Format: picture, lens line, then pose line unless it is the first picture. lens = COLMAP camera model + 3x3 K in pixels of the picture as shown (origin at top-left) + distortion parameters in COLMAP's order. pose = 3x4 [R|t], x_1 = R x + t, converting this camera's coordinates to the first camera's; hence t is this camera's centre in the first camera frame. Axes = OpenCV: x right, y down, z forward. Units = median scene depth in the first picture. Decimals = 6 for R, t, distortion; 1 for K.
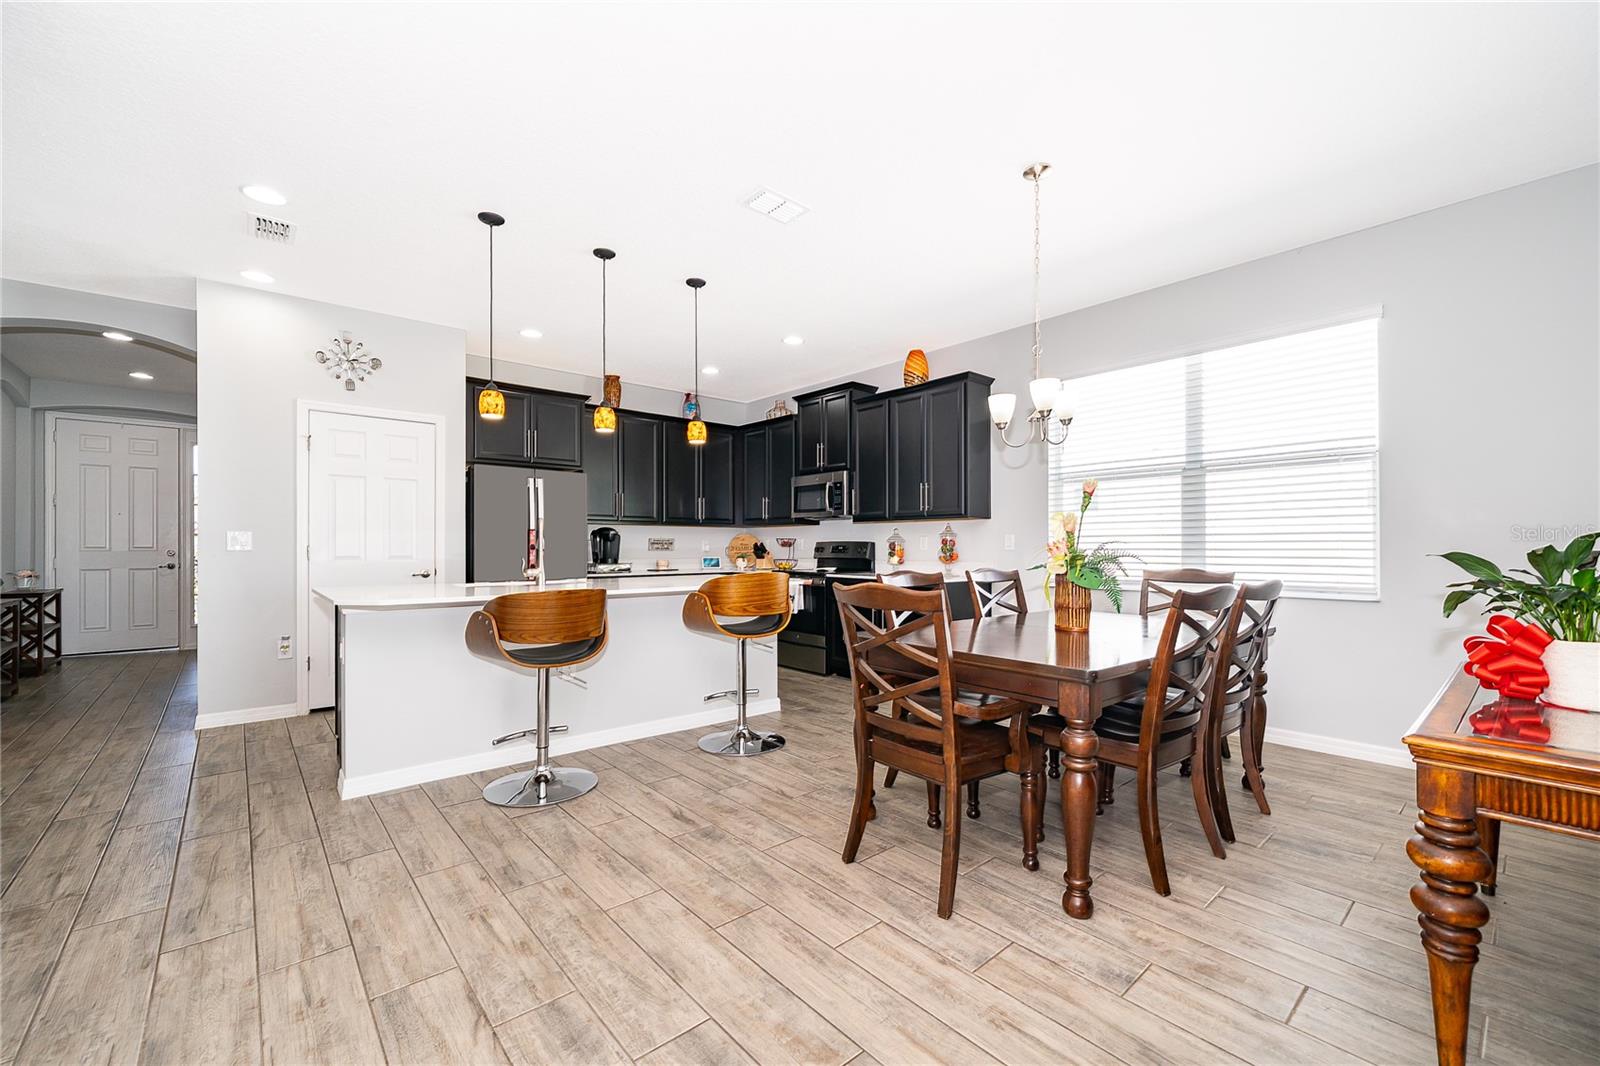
lens RADIAL K [[651.5, 0, 792.2], [0, 651.5, 548.3], [0, 0, 1]] dist [-0.000568, -0.000438]
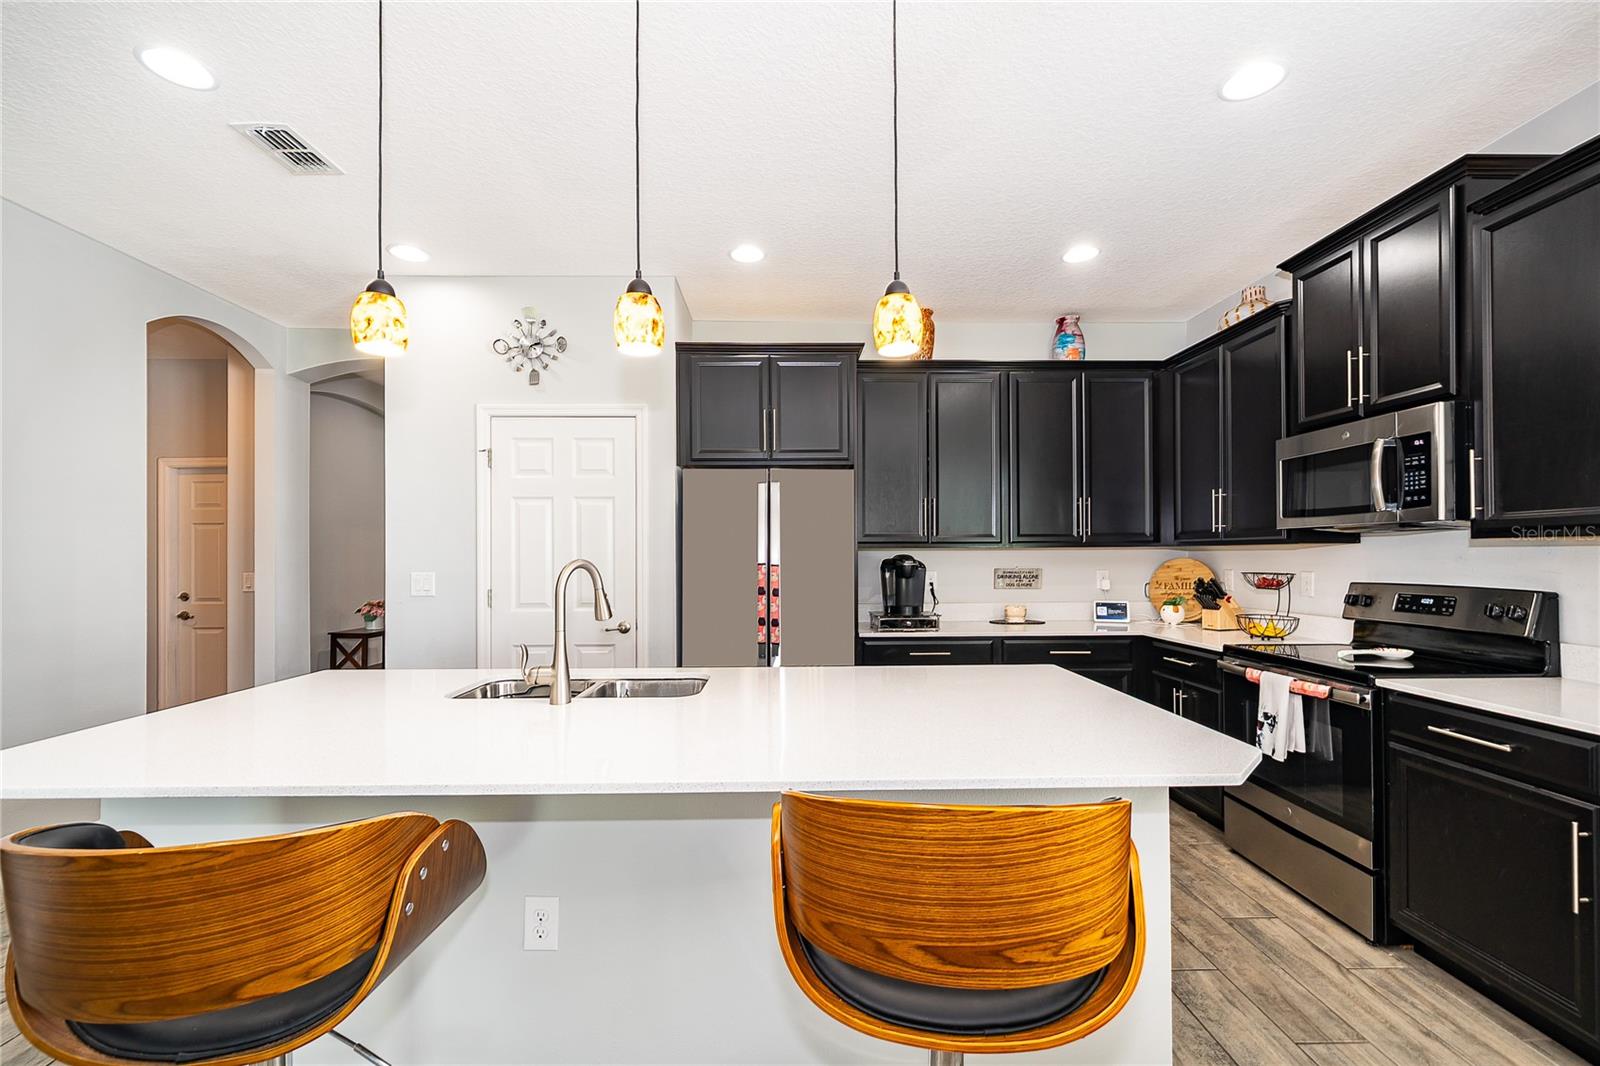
lens RADIAL K [[651.5, 0, 799.8], [0, 651.5, 552.5], [0, 0, 1]] dist [-0.000568, -0.000438]
pose [[0.769293, -0.006523, -0.638863, 0.050485], [0.002741, 0.999972, -0.006909, -0.043647], [0.638891, 0.003564, 0.769289, 0.670666]]
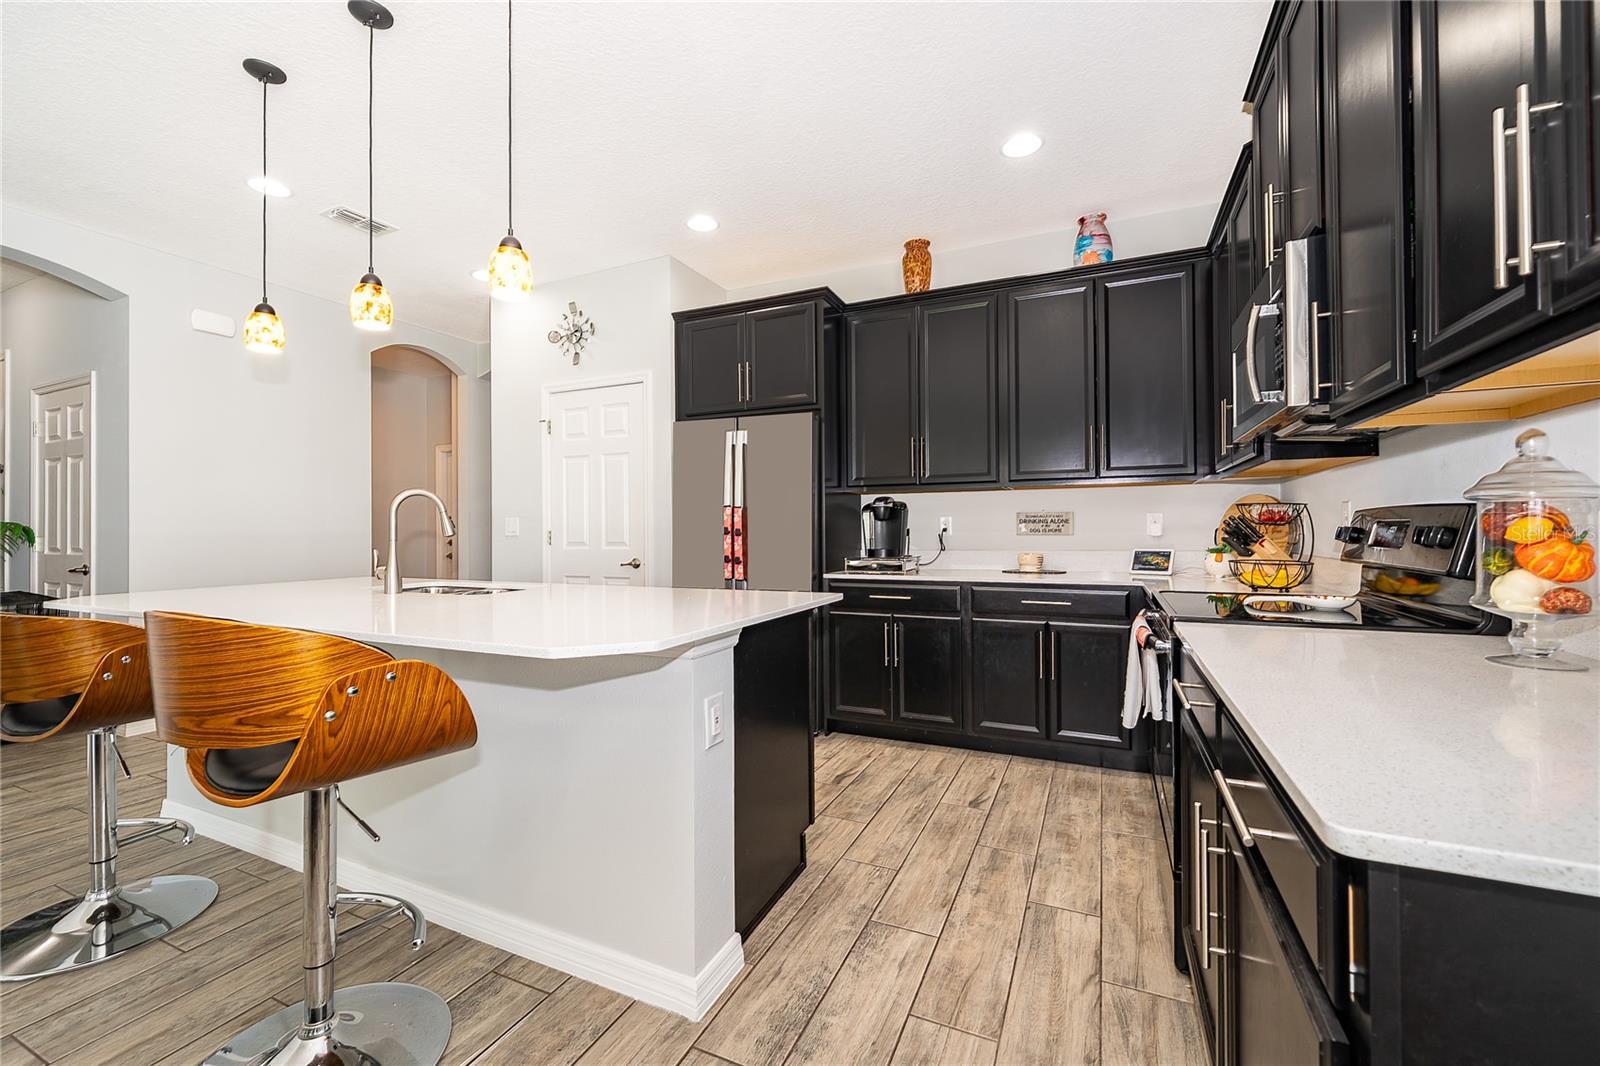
lens RADIAL K [[651.5, 0, 802.9], [0, 651.5, 526.2], [0, 0, 1]] dist [-0.000568, -0.000438]
pose [[0.415593, -0.006460, -0.909528, 0.336590], [0.005828, 0.999973, -0.004440, -0.003747], [0.909532, -0.003456, 0.415620, 0.989966]]
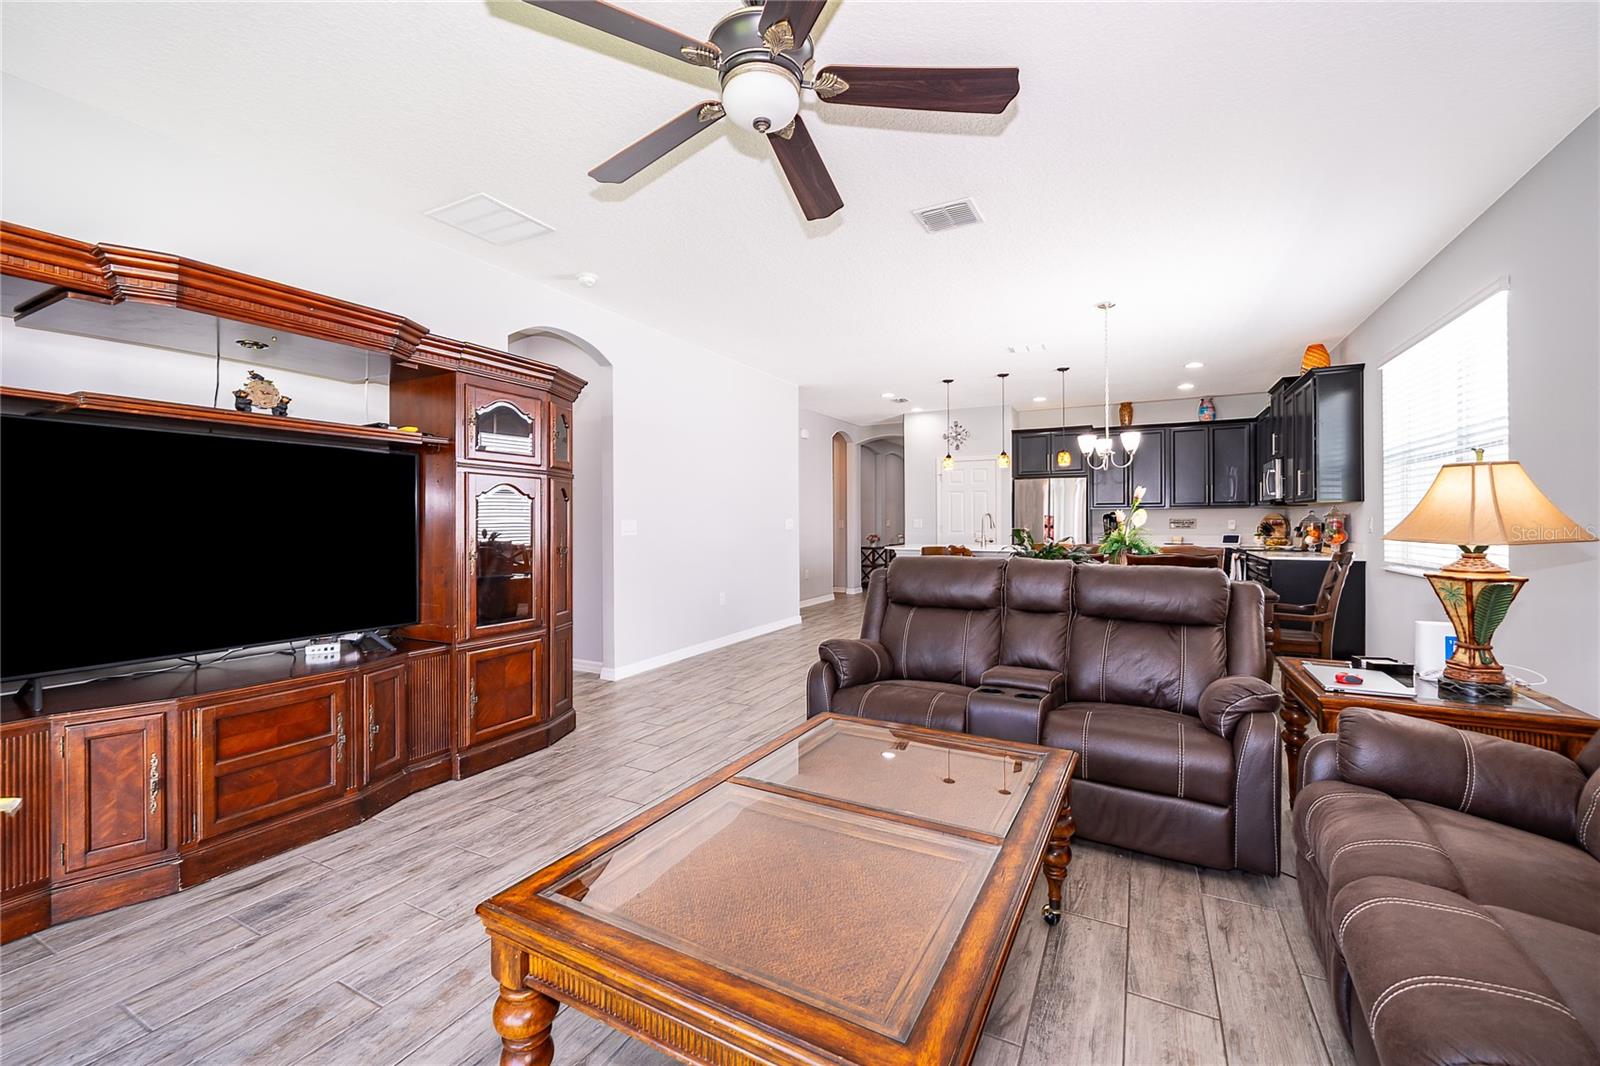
lens RADIAL K [[651.5, 0, 797.7], [0, 651.5, 523.3], [0, 0, 1]] dist [-0.000568, -0.000438]
pose [[0.366759, 0.003928, -0.930308, 1.148356], [0.000886, 0.999989, 0.004572, -0.021470], [0.930315, -0.002501, 0.366752, -0.243417]]
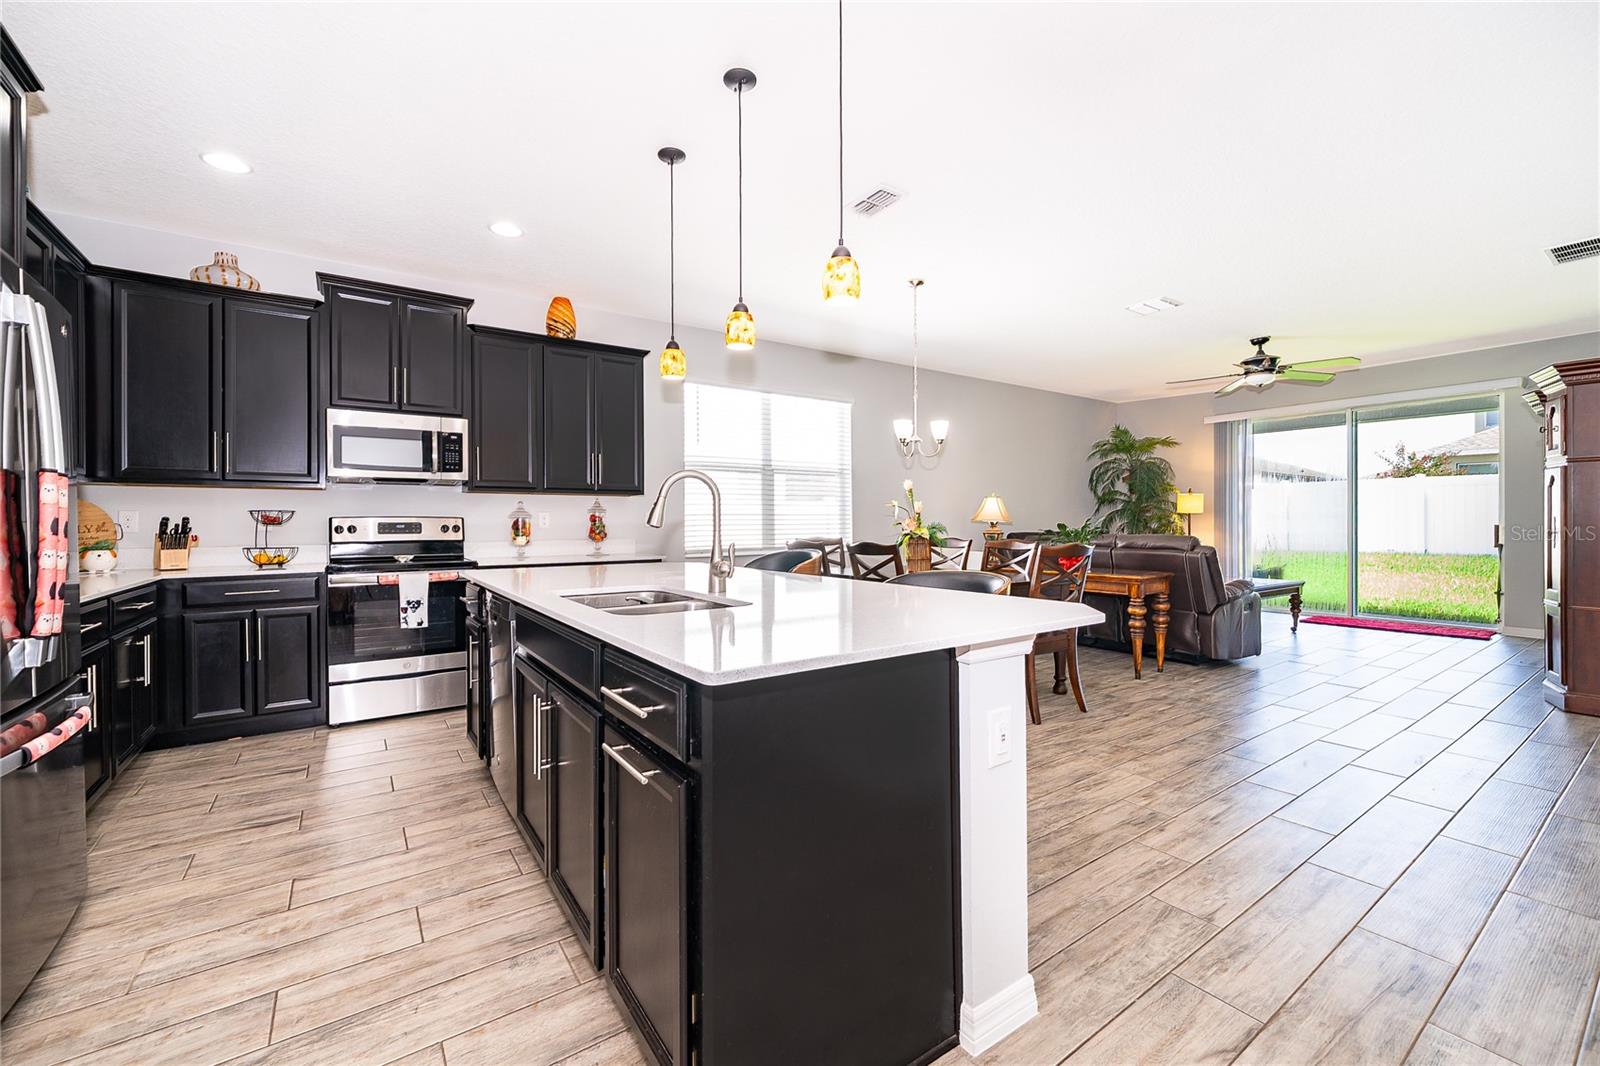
lens RADIAL K [[651.5, 0, 801.4], [0, 651.5, 527.4], [0, 0, 1]] dist [-0.000568, -0.000438]
pose [[0.096164, -0.006761, 0.995343, -0.842772], [0.006775, 0.999958, 0.006138, -0.001209], [-0.995342, 0.006153, 0.096205, 0.783508]]
